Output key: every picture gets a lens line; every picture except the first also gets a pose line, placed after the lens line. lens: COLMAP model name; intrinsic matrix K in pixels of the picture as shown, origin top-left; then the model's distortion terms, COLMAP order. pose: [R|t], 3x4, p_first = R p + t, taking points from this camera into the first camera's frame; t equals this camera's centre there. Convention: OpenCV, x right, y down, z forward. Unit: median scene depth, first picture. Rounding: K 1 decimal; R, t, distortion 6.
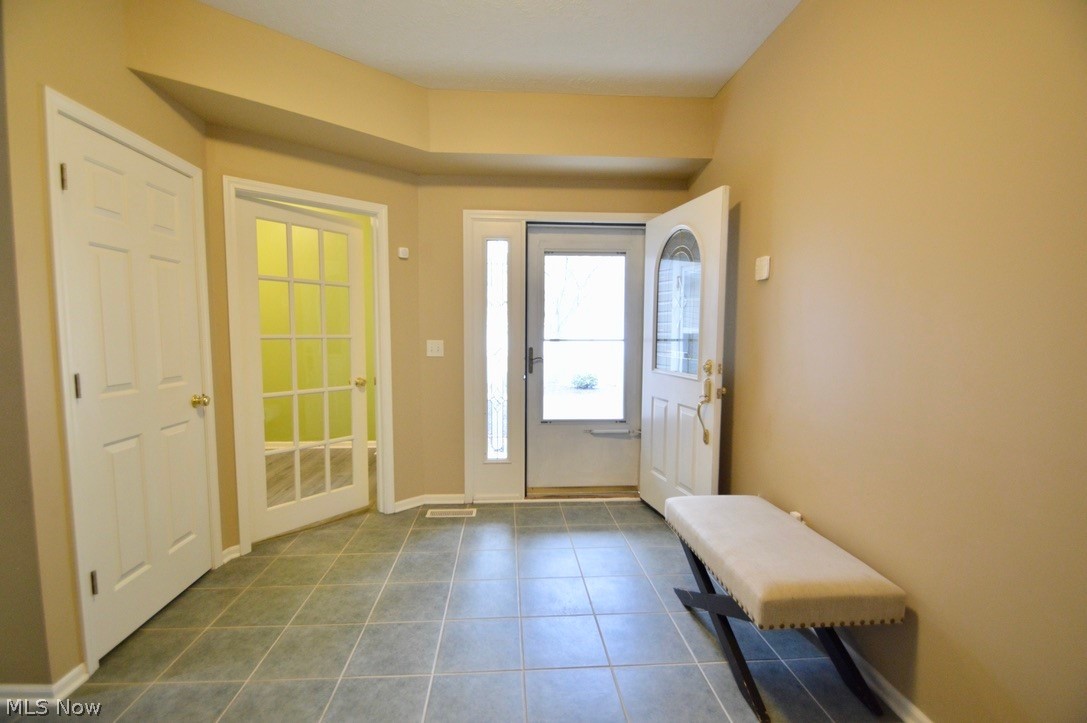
lens RADIAL K [[486.6, 0, 540.3], [0, 486.6, 367.2], [0, 0, 1]] dist [0.000826, -0.000950]
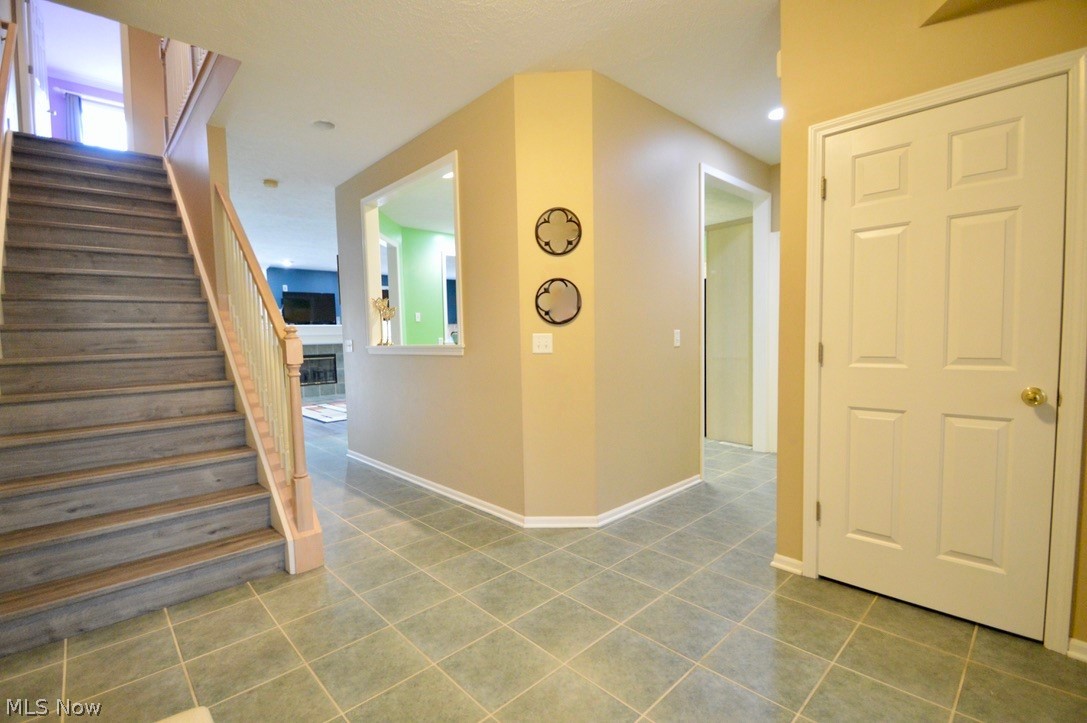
lens RADIAL K [[486.6, 0, 540.3], [0, 486.6, 367.2], [0, 0, 1]] dist [0.000826, -0.000950]
pose [[-0.767538, 0.054751, -0.638660, 0.363466], [-0.026041, 0.992860, 0.116412, -0.045800], [0.640474, 0.105982, -0.760632, 1.287298]]
